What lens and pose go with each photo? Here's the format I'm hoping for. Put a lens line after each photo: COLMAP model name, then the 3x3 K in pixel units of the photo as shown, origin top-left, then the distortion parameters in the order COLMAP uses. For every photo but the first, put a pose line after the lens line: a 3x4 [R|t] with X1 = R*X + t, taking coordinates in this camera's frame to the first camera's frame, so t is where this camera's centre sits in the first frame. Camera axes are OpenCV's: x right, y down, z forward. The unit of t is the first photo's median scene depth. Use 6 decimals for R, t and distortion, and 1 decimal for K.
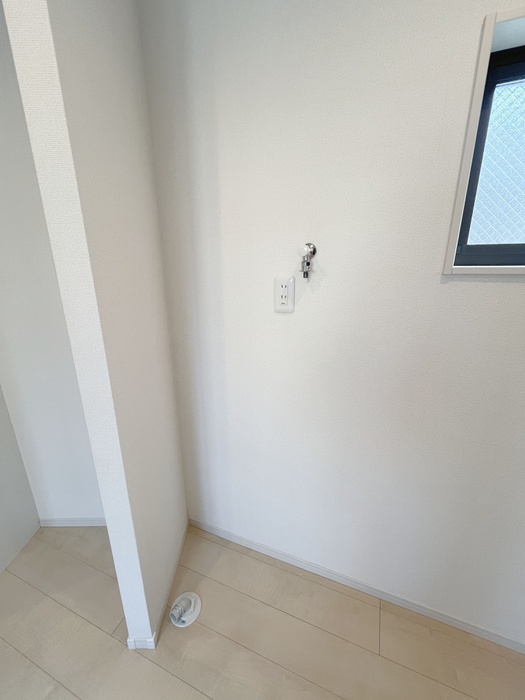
lens RADIAL K [[282.3, 0, 261.1], [0, 282.3, 350.5], [0, 0, 1]] dist [-0.001894, -0.000131]
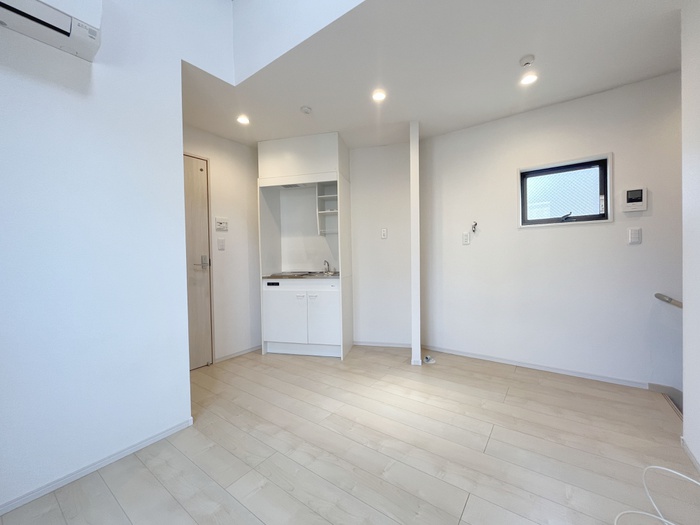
lens RADIAL K [[282.3, 0, 350.8], [0, 282.3, 259.3], [0, 0, 1]] dist [-0.001894, -0.000131]
pose [[0.970780, -0.012462, -0.239647, -0.382702], [-0.051390, 0.964686, -0.258340, 0.831522], [0.234403, 0.263107, 0.935858, -1.974208]]
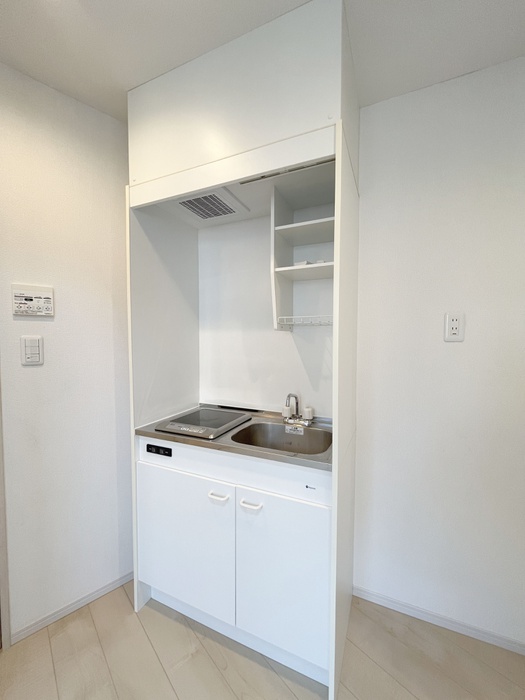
lens RADIAL K [[282.3, 0, 263.1], [0, 282.3, 349.9], [0, 0, 1]] dist [-0.001894, -0.000131]
pose [[0.905618, 0.024293, -0.423399, -1.025022], [-0.124317, 0.969708, -0.210266, 0.105430], [0.405465, 0.243056, 0.881205, -0.211913]]
